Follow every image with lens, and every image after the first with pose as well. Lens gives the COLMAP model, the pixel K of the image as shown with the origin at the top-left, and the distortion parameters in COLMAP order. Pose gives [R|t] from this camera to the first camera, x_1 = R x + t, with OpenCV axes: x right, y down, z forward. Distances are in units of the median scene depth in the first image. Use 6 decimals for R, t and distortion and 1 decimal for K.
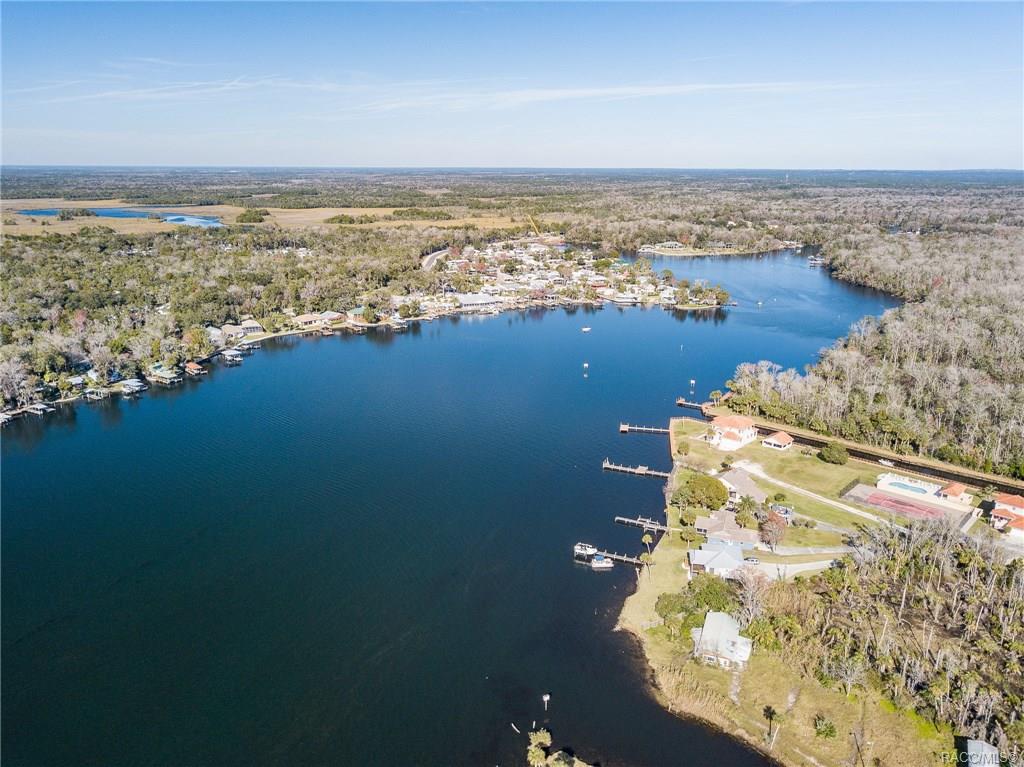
lens RADIAL K [[753.4, 0, 512.0], [0, 753.4, 383.5], [0, 0, 1]] dist [0.031343, -0.000946]
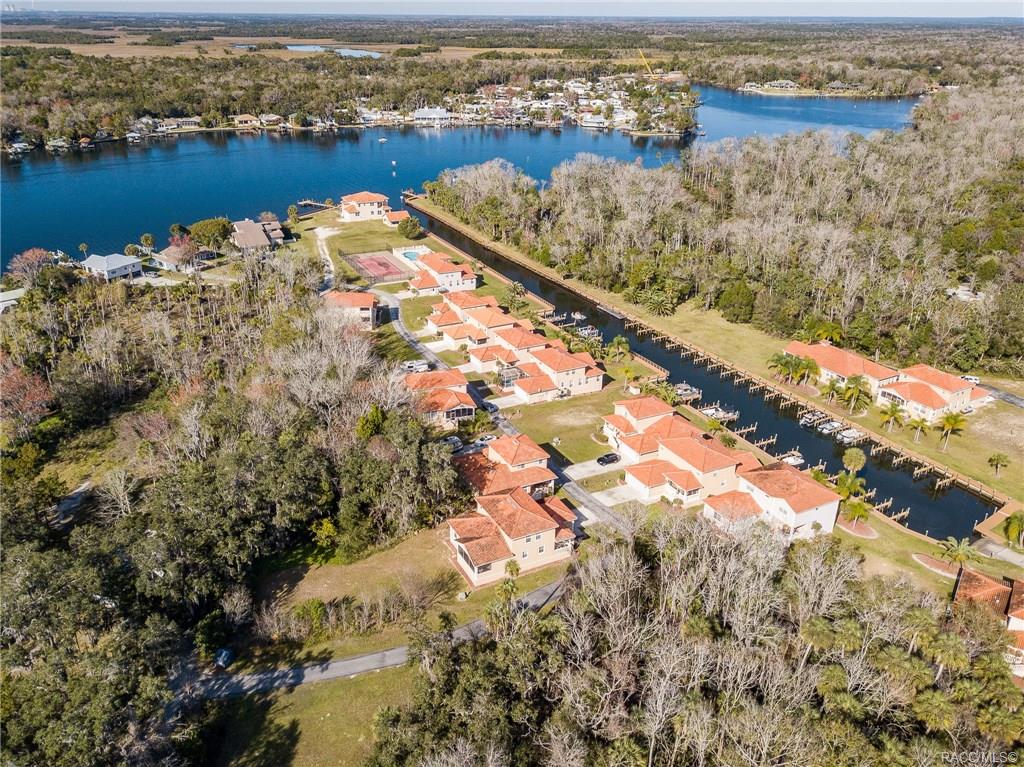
lens RADIAL K [[797.0, 0, 512.0], [0, 797.0, 383.5], [0, 0, 1]] dist [0.008868, -0.015341]
pose [[0.938573, 0.149226, -0.311146, 0.497299], [-0.100563, 0.980807, 0.167046, 0.056690], [0.330102, -0.125495, 0.935566, 0.018146]]
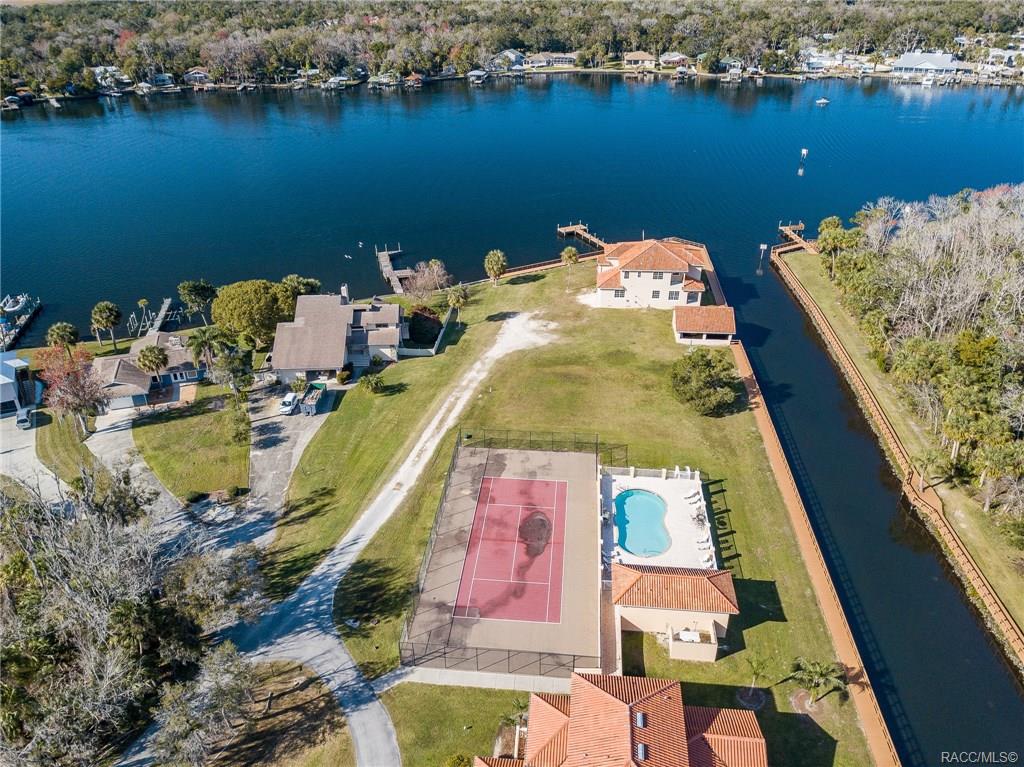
lens RADIAL K [[797.0, 0, 512.0], [0, 797.0, 383.5], [0, 0, 1]] dist [0.008868, -0.015341]
pose [[0.604647, 0.370324, -0.705169, 0.351100], [-0.204453, 0.927839, 0.311952, -0.004625], [0.769806, -0.044447, 0.636728, 0.373360]]
